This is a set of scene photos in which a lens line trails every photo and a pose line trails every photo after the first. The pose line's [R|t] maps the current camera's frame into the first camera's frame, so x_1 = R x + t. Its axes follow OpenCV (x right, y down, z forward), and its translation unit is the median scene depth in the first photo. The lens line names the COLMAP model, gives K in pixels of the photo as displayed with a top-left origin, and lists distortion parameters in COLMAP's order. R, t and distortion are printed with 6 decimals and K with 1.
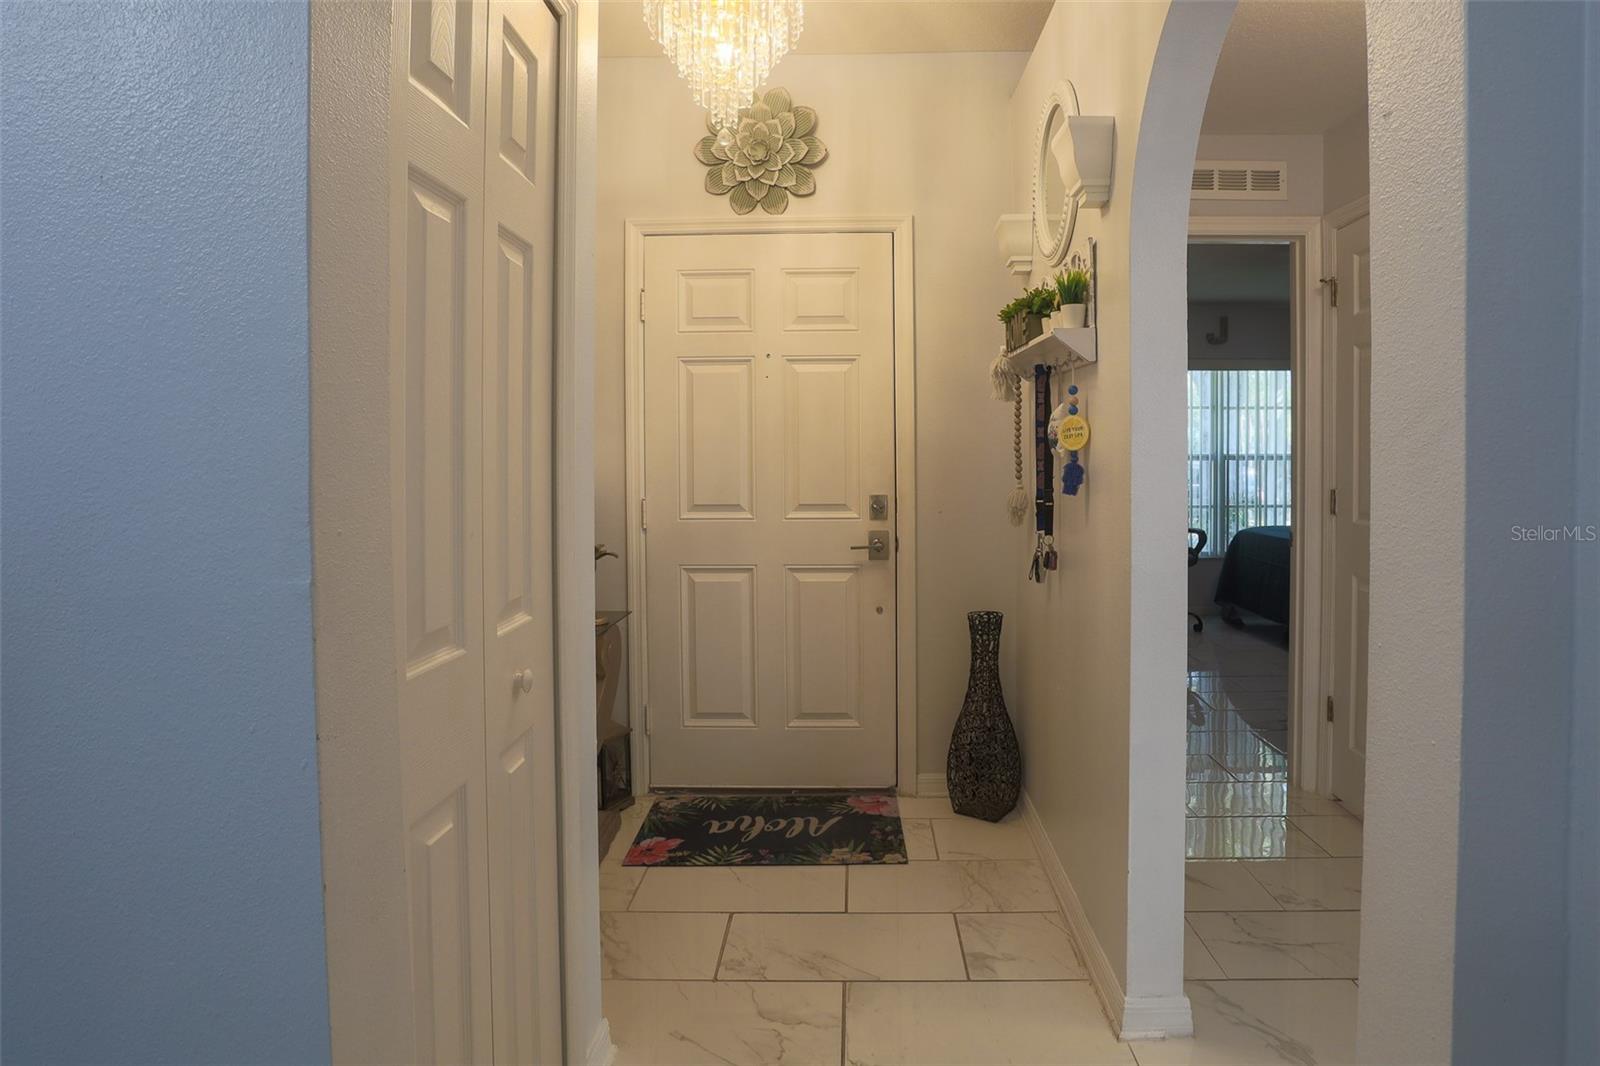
lens RADIAL K [[840.9, 0, 837.9], [0, 840.9, 452.6], [0, 0, 1]] dist [-0.067850, 0.023997]
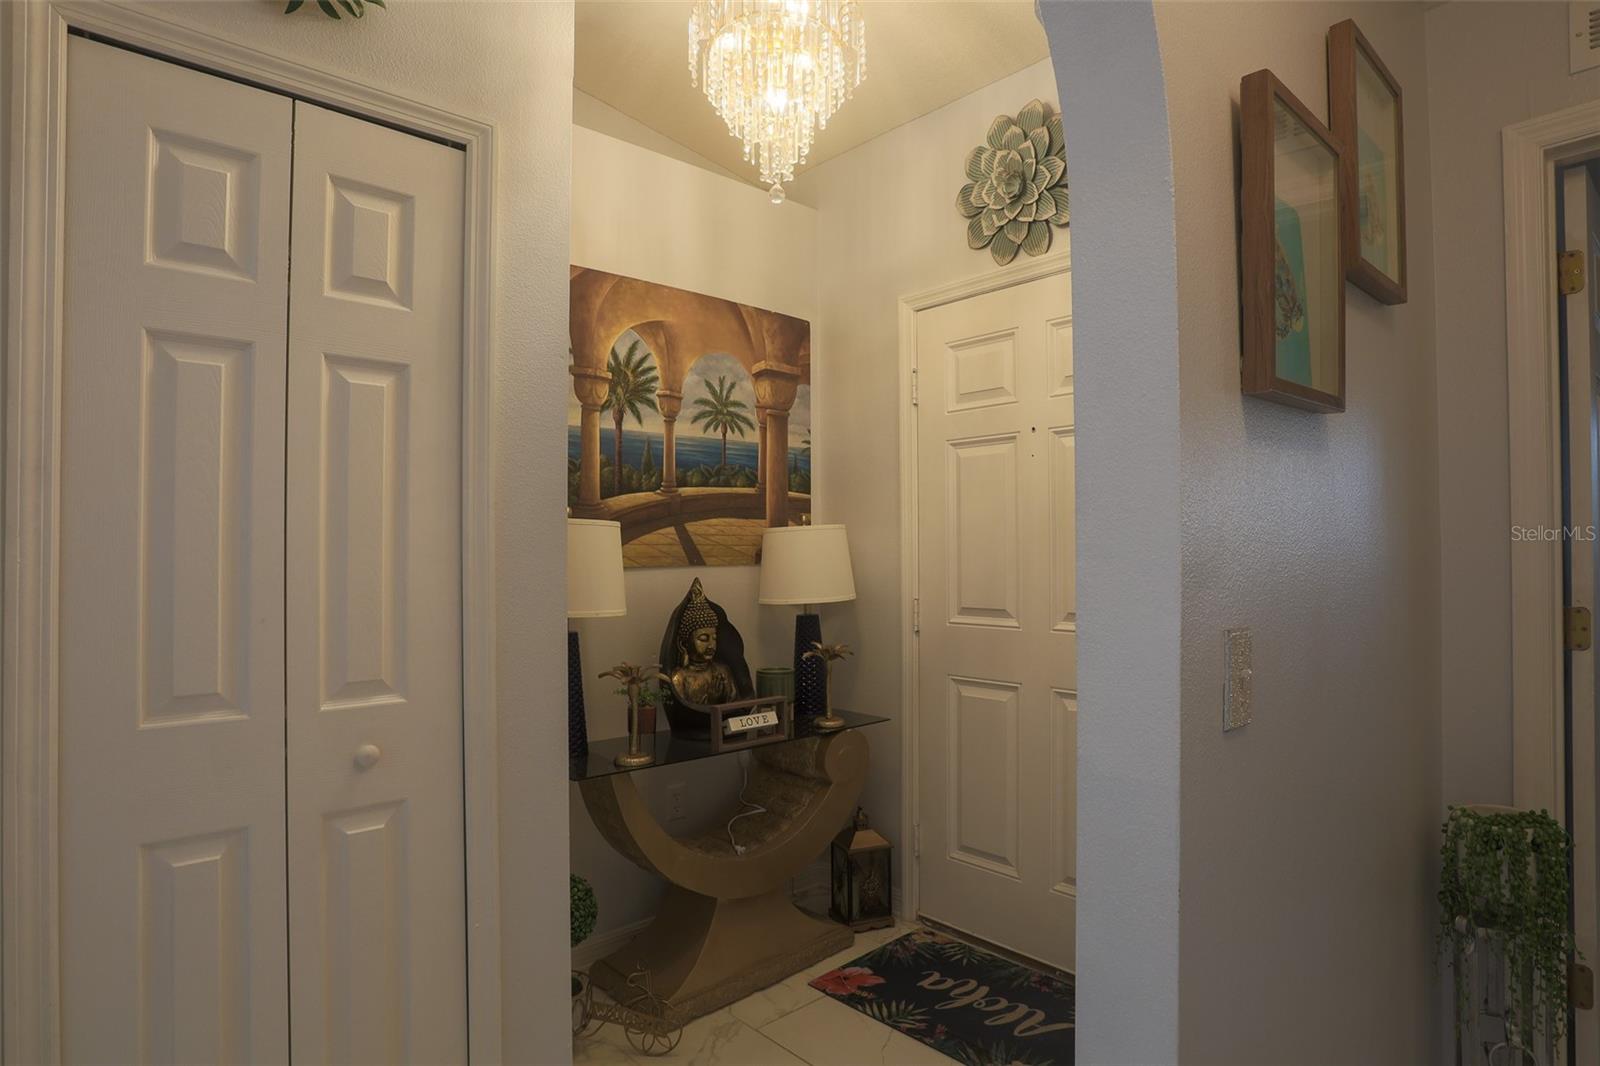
lens RADIAL K [[848.0, 0, 804.7], [0, 848.0, 536.4], [0, 0, 1]] dist [-0.052504, 0.000567]
pose [[0.697711, -0.007341, -0.716342, 0.352727], [0.001553, 0.999961, -0.008735, -0.004526], [0.716378, 0.004982, 0.697694, 0.267690]]
